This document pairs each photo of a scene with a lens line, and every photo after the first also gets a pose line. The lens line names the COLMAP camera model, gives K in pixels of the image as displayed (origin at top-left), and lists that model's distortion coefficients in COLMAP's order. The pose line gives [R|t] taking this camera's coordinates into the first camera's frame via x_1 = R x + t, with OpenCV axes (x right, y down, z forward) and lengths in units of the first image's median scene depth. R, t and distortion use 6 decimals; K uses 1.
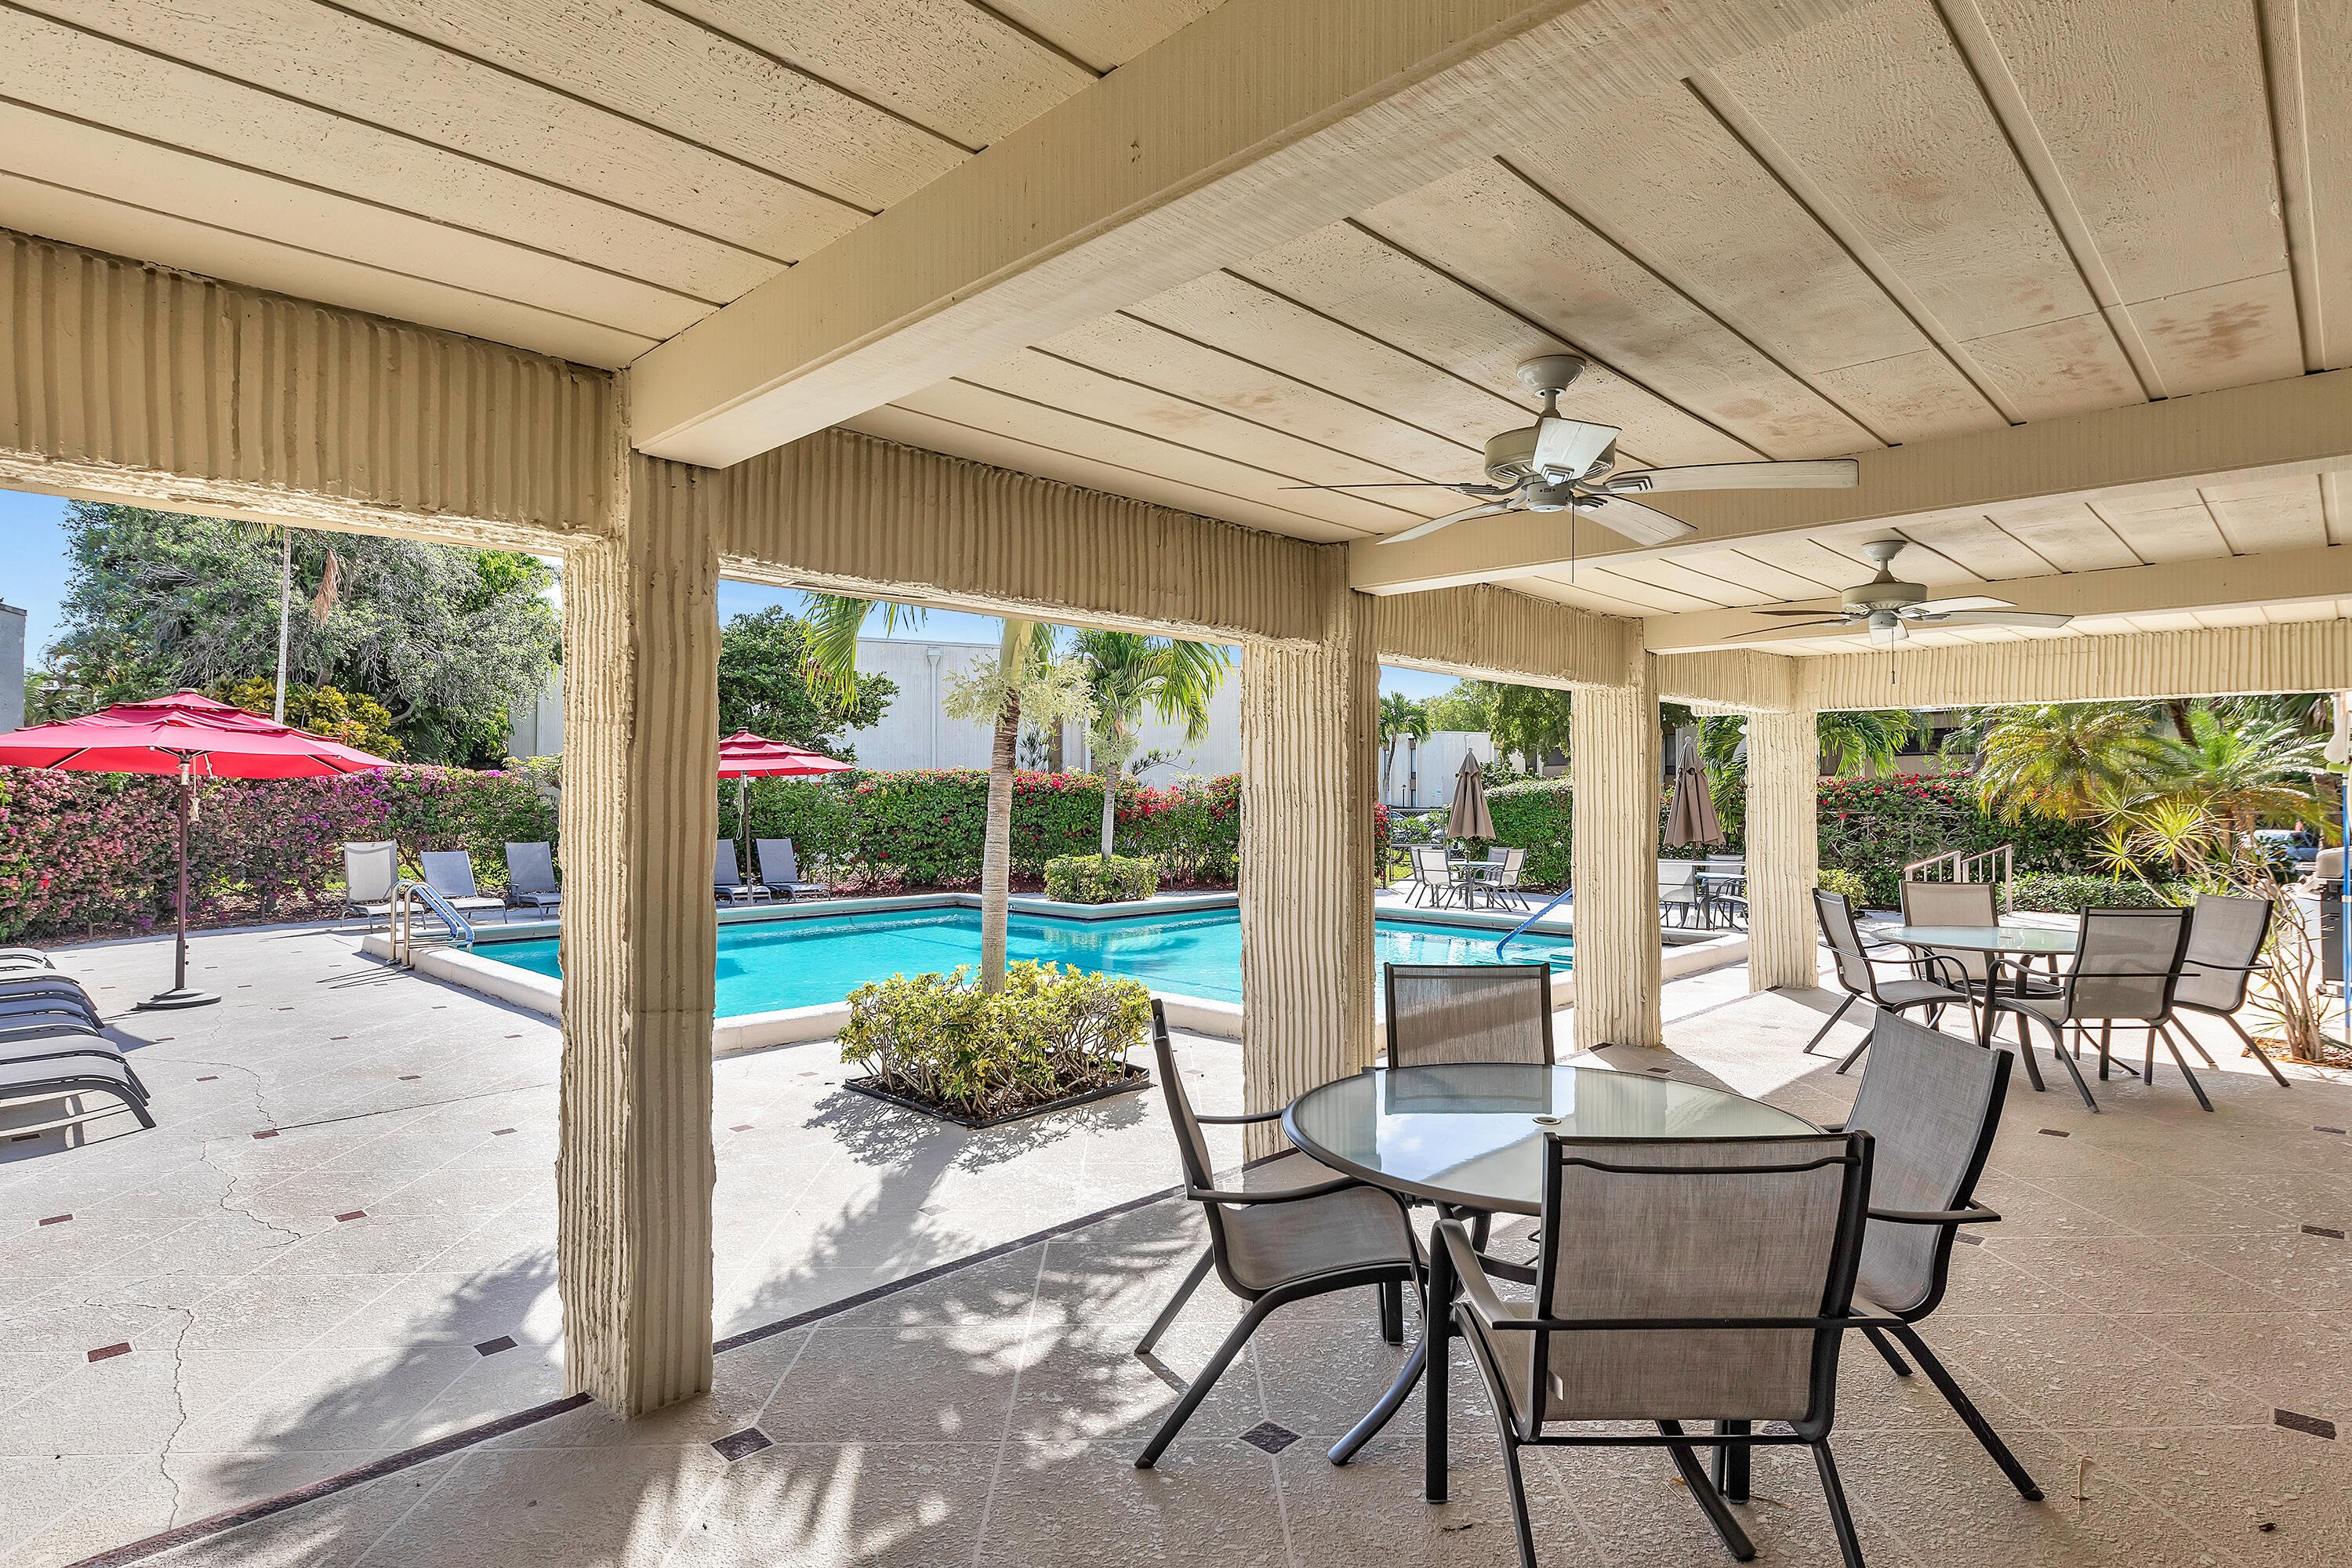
lens RADIAL K [[1217.7, 0, 1176.0], [0, 1217.7, 784.0], [0, 0, 1]] dist [0.001139, 0.000284]
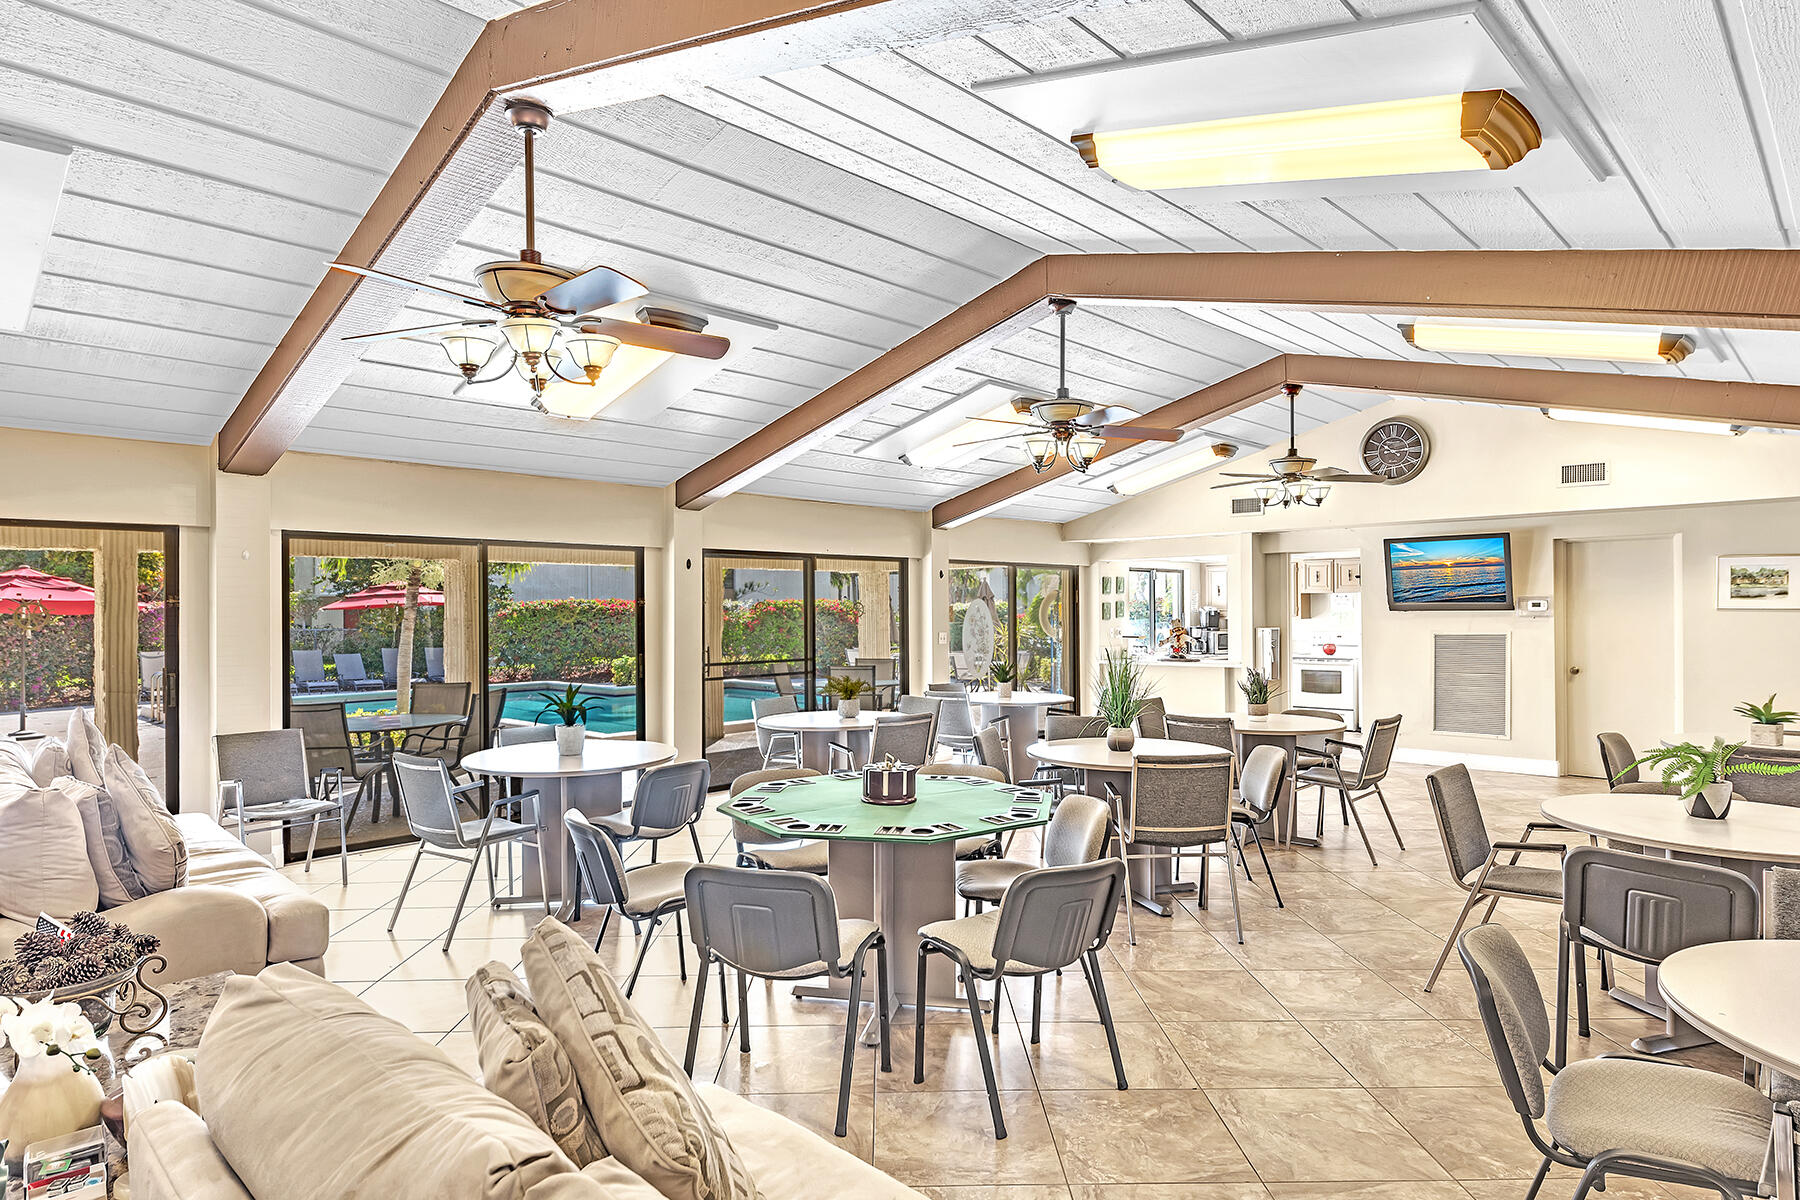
lens RADIAL K [[1012.8, 0, 900.0], [0, 1012.8, 600.0], [0, 0, 1]] dist [0.001163, -0.000505]
pose [[0.999939, -0.010875, -0.002031, 0.499583], [0.010872, 0.999940, -0.001534, -0.010671], [0.002048, 0.001512, 0.999997, -0.510670]]
